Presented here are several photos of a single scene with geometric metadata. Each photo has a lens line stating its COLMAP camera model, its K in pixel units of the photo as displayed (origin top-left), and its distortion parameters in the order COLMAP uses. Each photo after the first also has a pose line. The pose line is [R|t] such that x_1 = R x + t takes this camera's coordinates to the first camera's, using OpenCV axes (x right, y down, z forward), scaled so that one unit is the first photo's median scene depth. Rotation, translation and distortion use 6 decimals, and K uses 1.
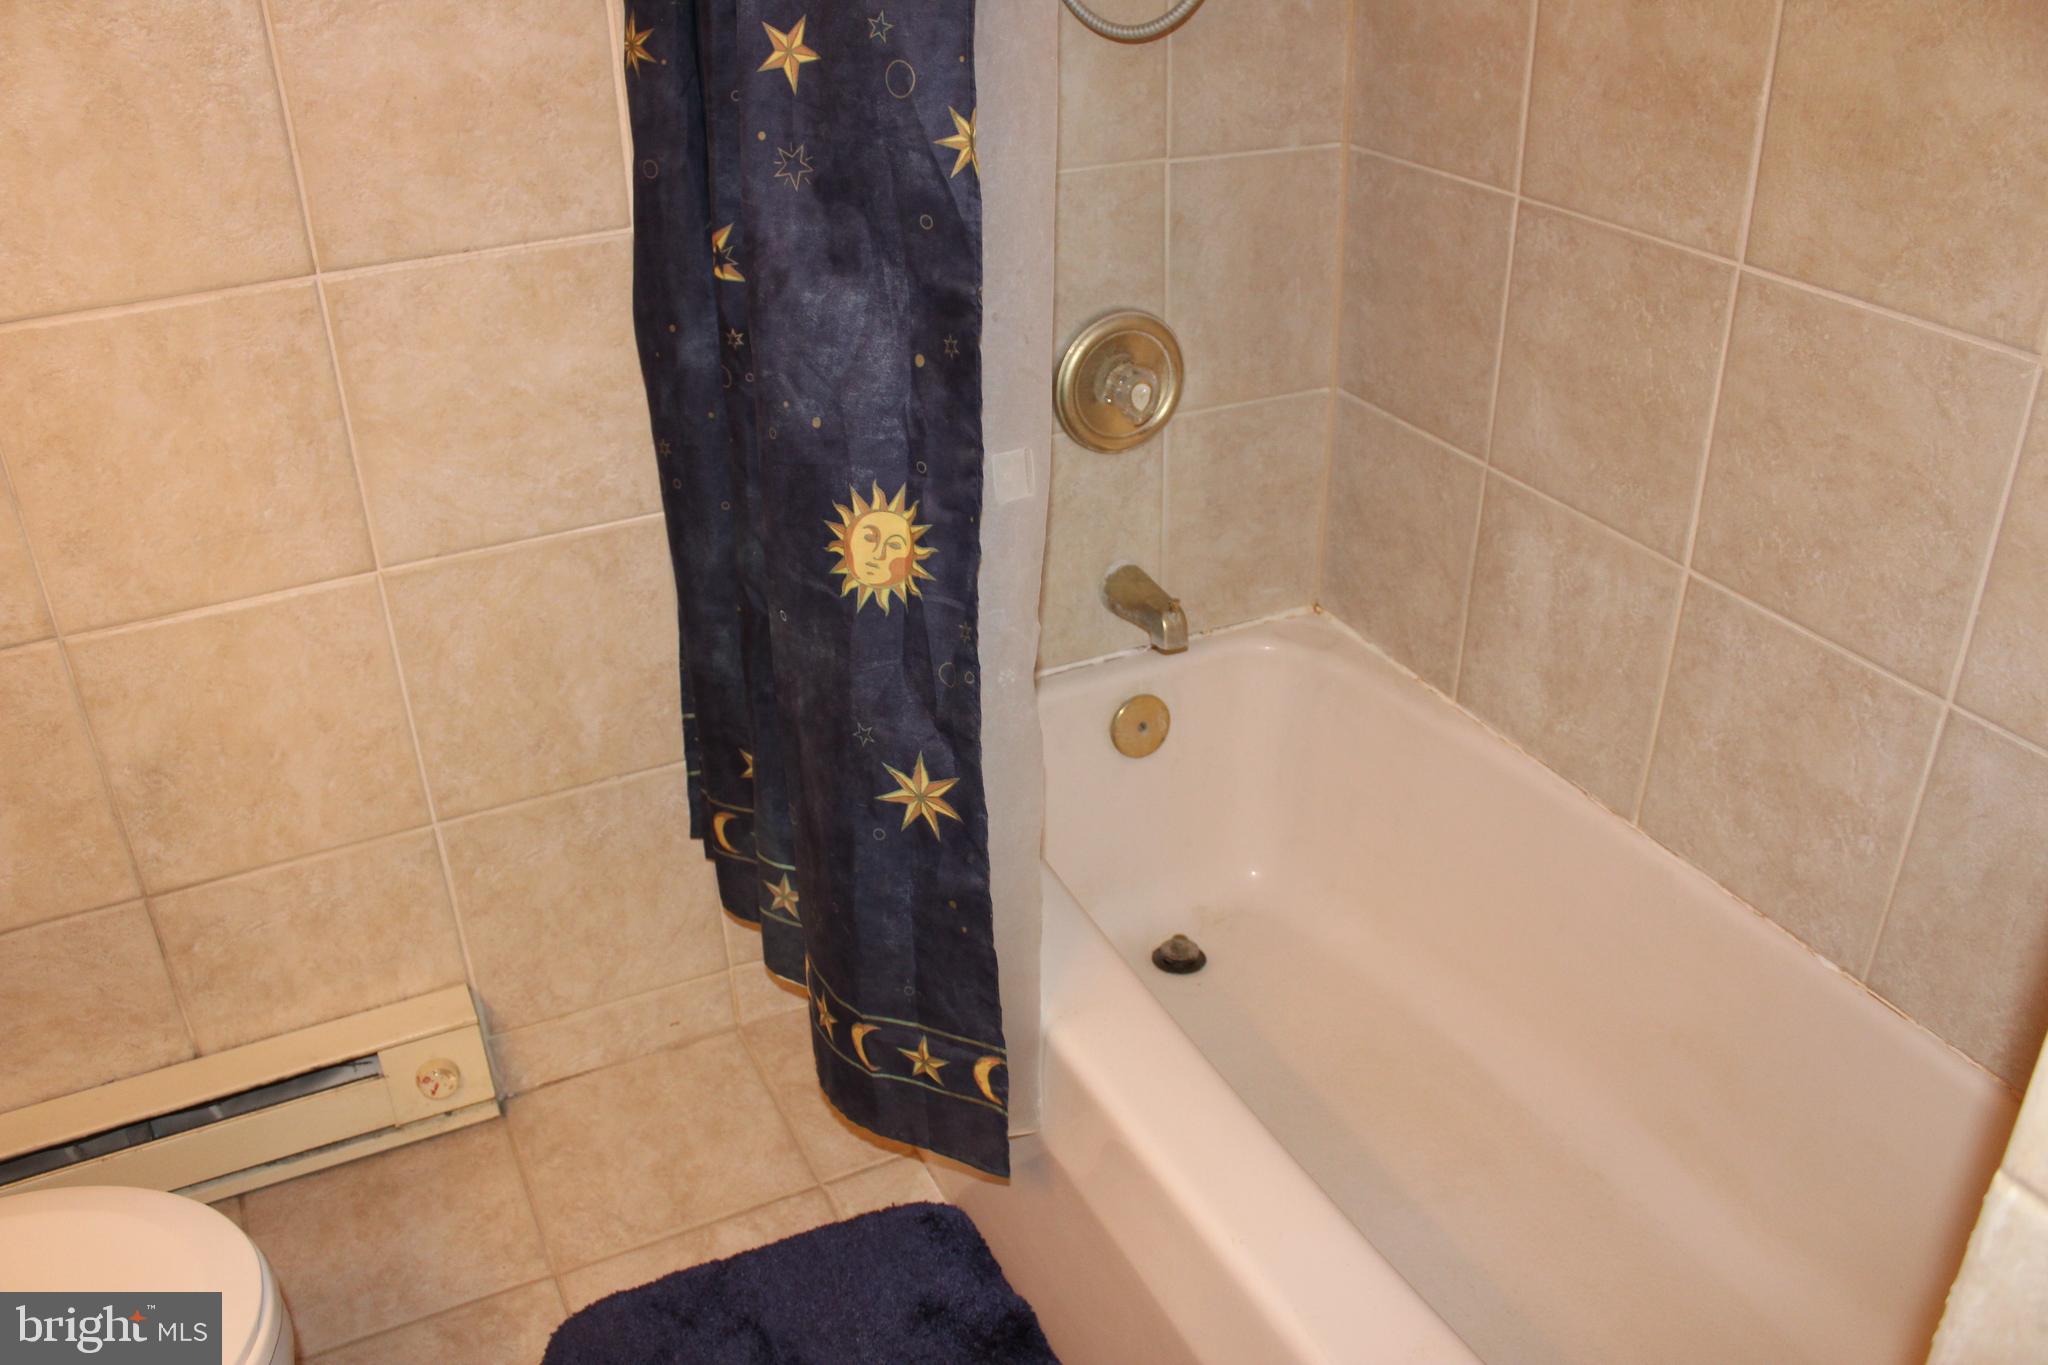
lens RADIAL K [[1699.2, 0, 1017.0], [0, 1699.2, 671.1], [0, 0, 1]] dist [-0.166014, 0.145552]
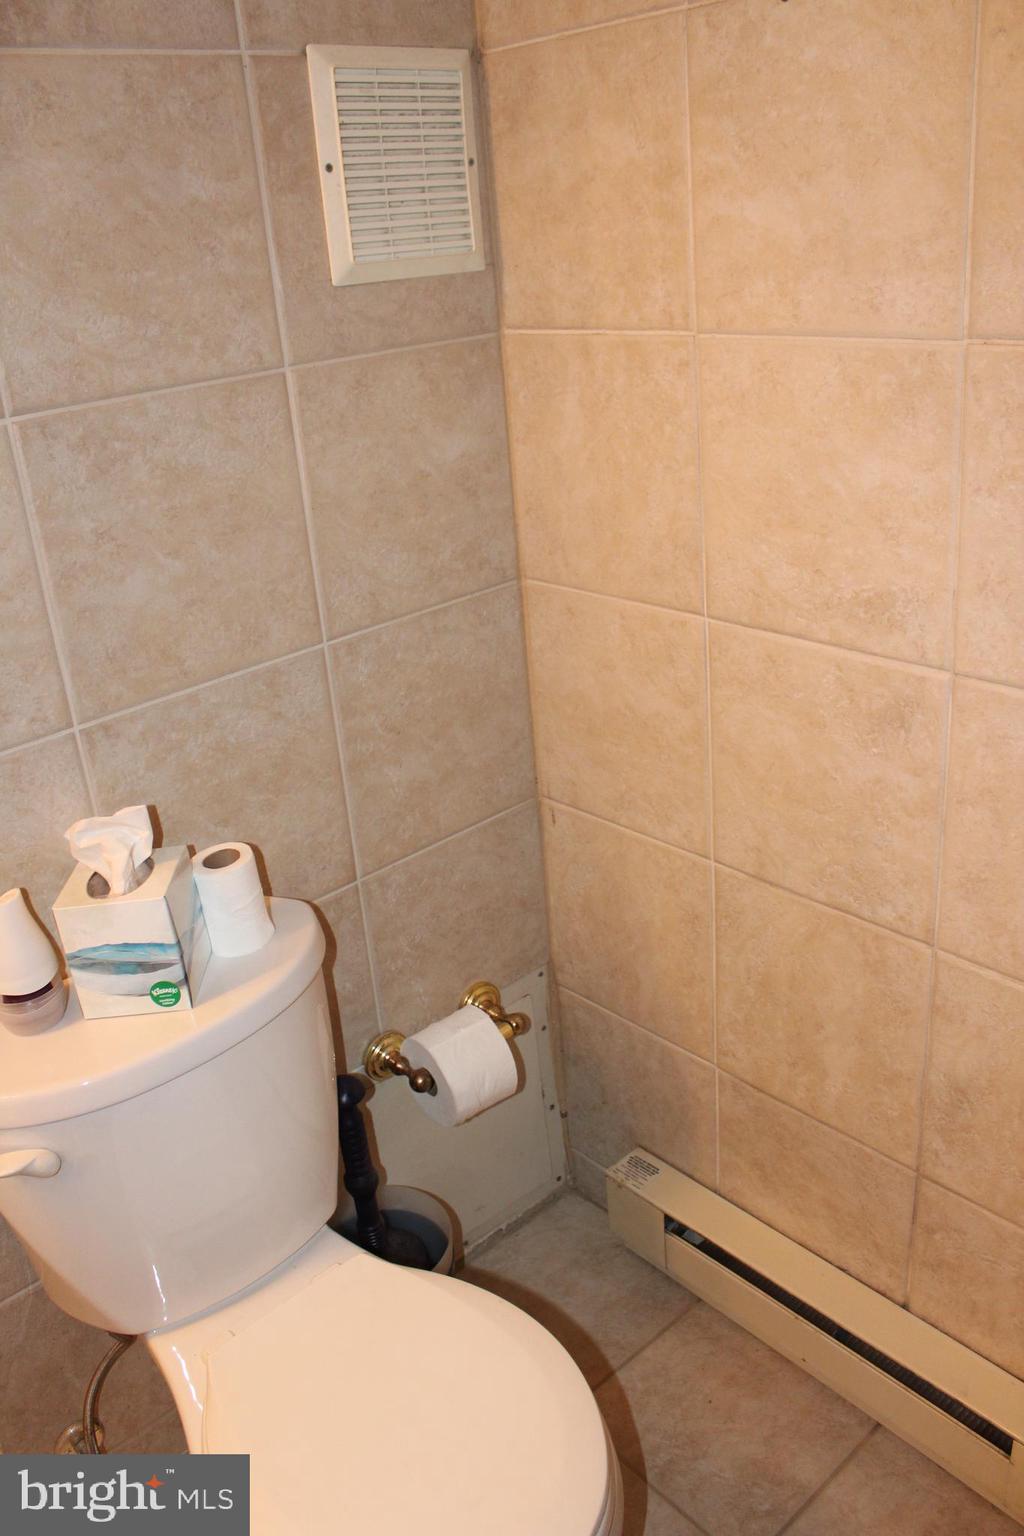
lens RADIAL K [[1271.4, 0, 500.2], [0, 1271.4, 772.8], [0, 0, 1]] dist [-0.168281, 0.151858]
pose [[0.263596, 0.390460, -0.882076, 0.020497], [-0.386418, 0.880584, 0.274324, -0.219636], [0.883854, 0.268539, 0.383000, 0.363866]]
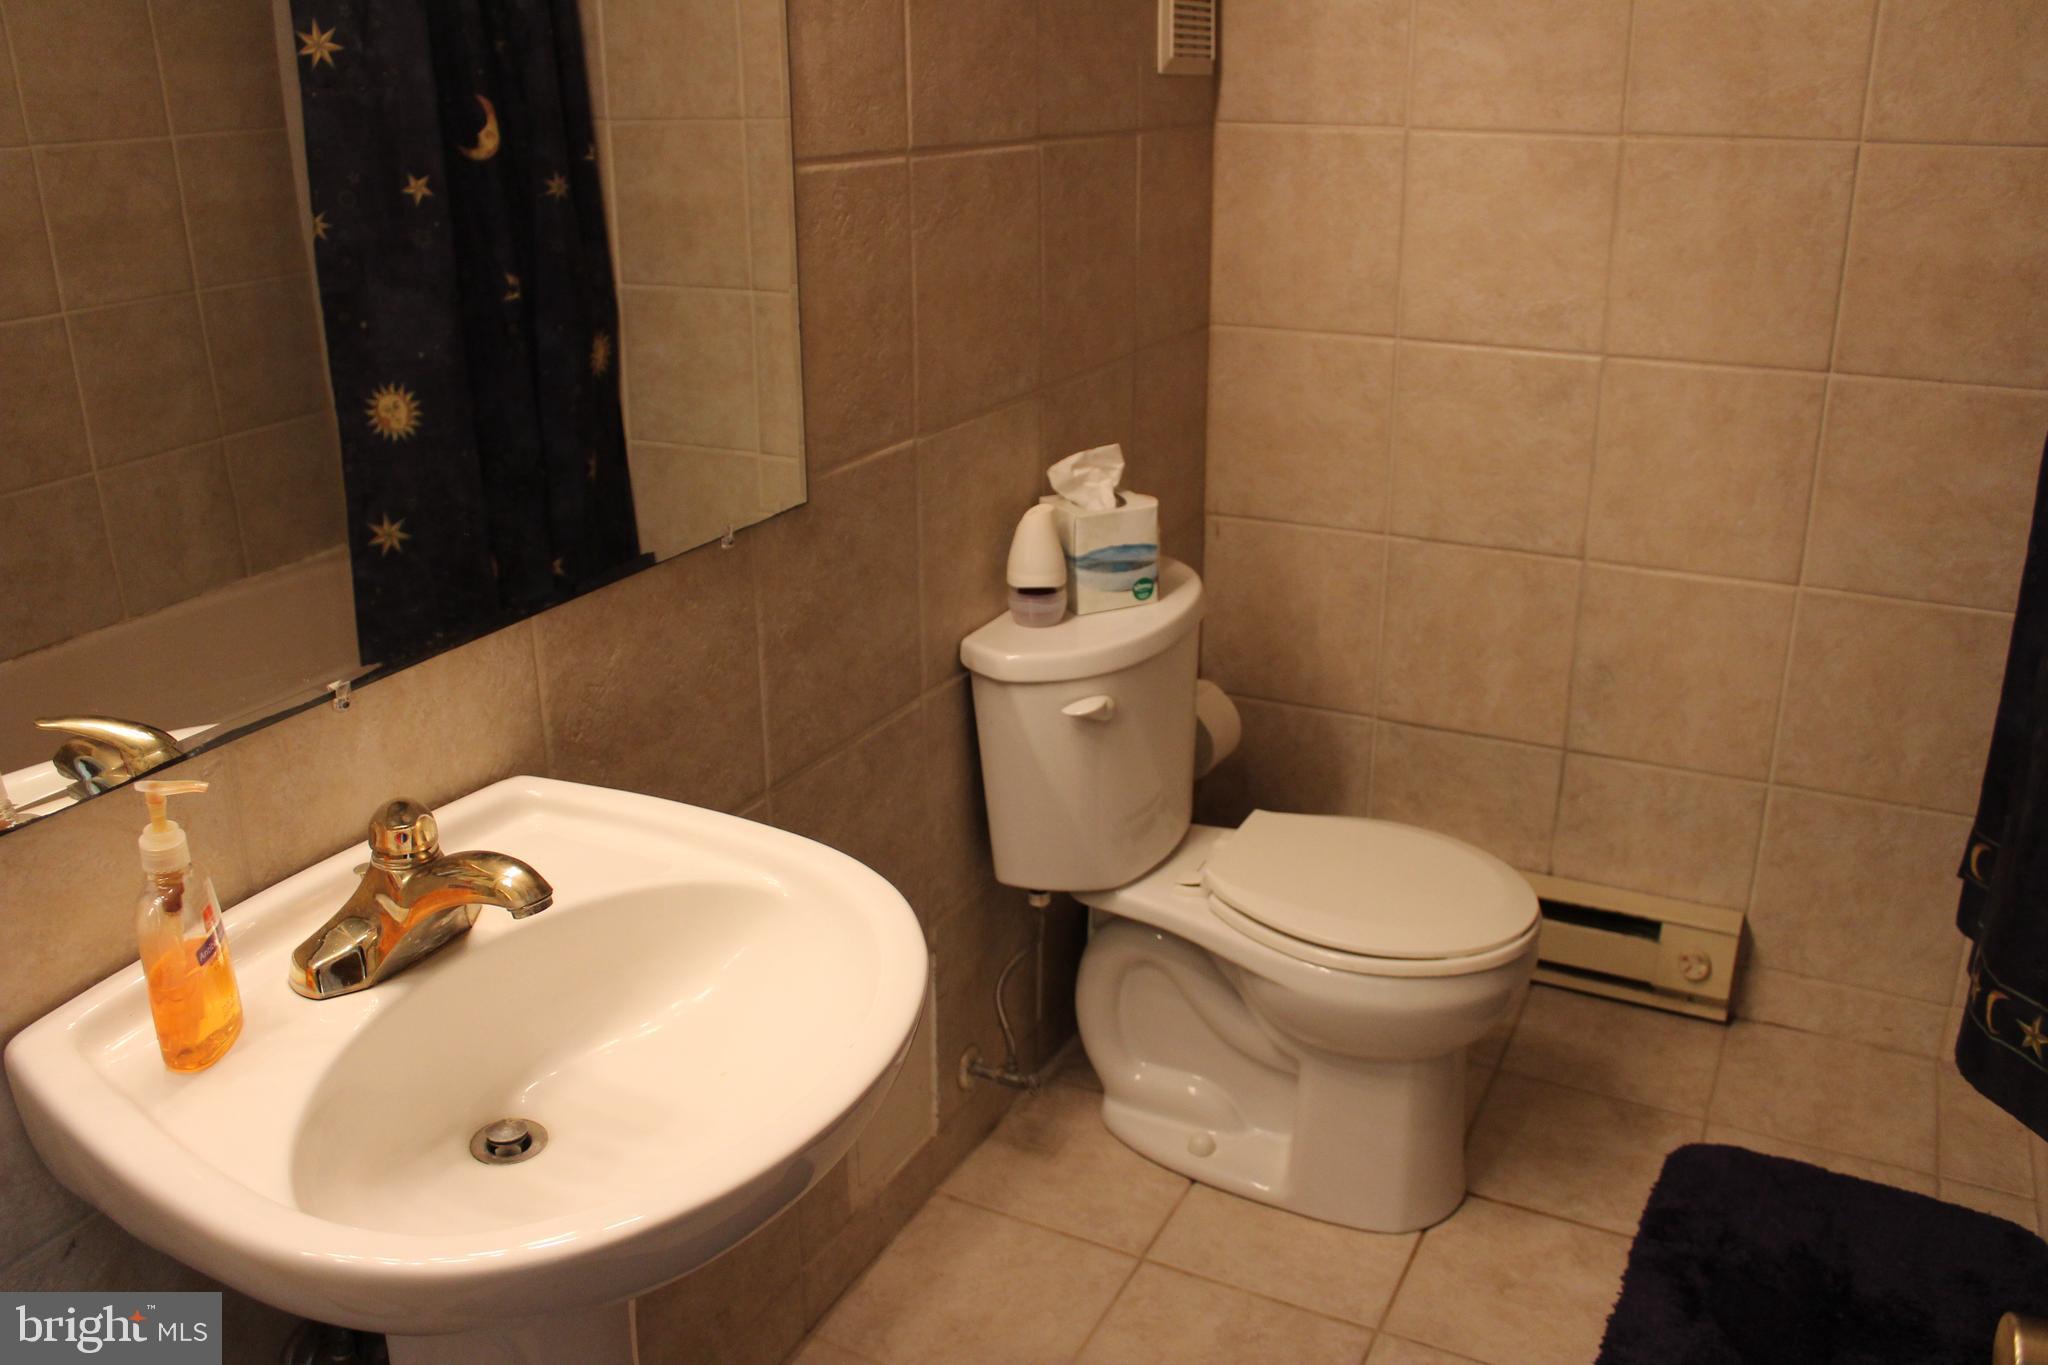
lens RADIAL K [[1695.3, 0, 1024.0], [0, 1695.3, 682.5], [0, 0, 1]] dist [-0.168281, 0.151858]
pose [[0.601024, 0.301999, -0.739978, 0.270320], [-0.377382, 0.923383, 0.070333, 0.161313], [0.704523, 0.236982, 0.668944, -0.366301]]
